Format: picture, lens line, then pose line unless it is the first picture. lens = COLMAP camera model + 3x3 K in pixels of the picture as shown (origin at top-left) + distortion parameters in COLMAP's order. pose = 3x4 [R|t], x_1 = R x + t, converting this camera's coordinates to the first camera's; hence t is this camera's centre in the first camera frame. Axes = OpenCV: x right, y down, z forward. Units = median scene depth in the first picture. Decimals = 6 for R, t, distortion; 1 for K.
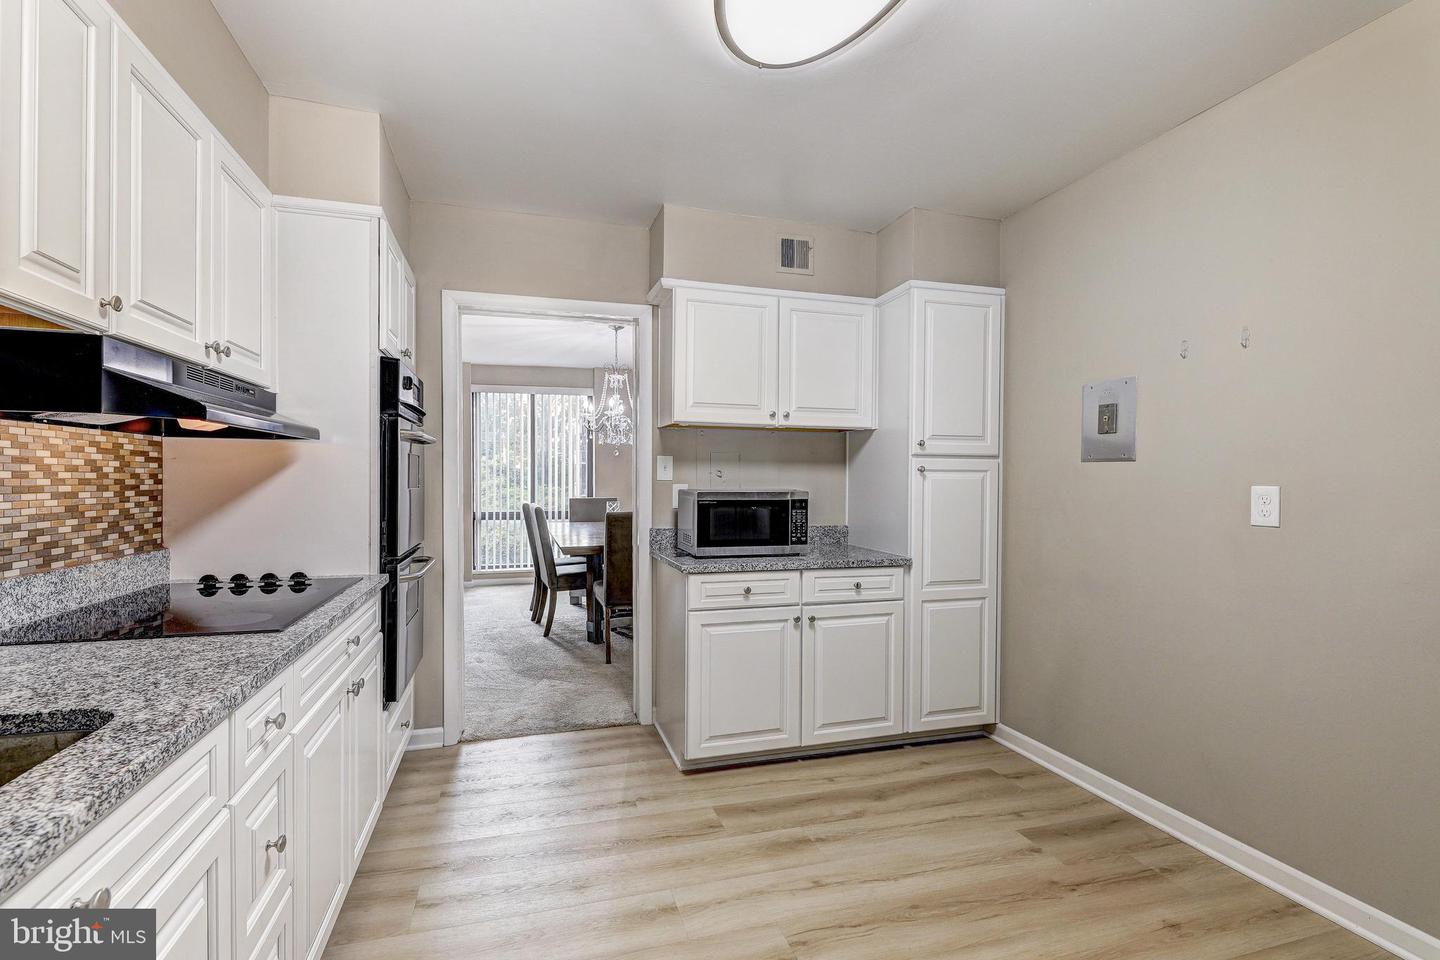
lens RADIAL K [[661.7, 0, 726.1], [0, 661.7, 475.2], [0, 0, 1]] dist [-0.000017, -0.000054]
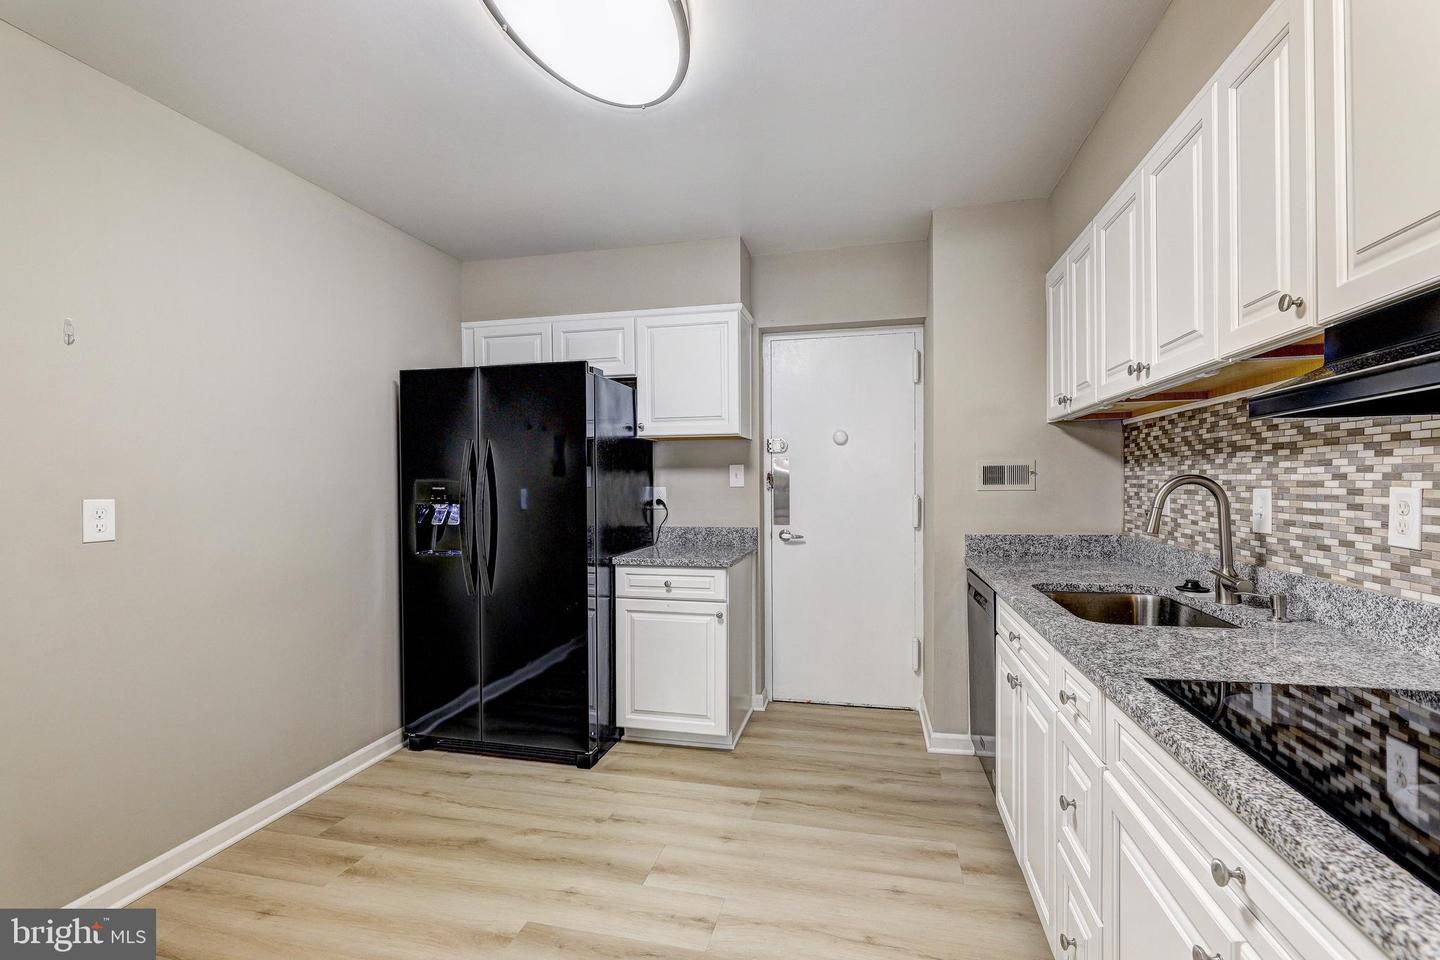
lens RADIAL K [[661.7, 0, 726.1], [0, 661.7, 475.2], [0, 0, 1]] dist [-0.000017, -0.000054]
pose [[-0.860810, 0.007927, 0.508864, -0.491810], [0.005591, 0.999966, -0.006119, -0.008288], [-0.508895, -0.002423, -0.860825, 1.503984]]
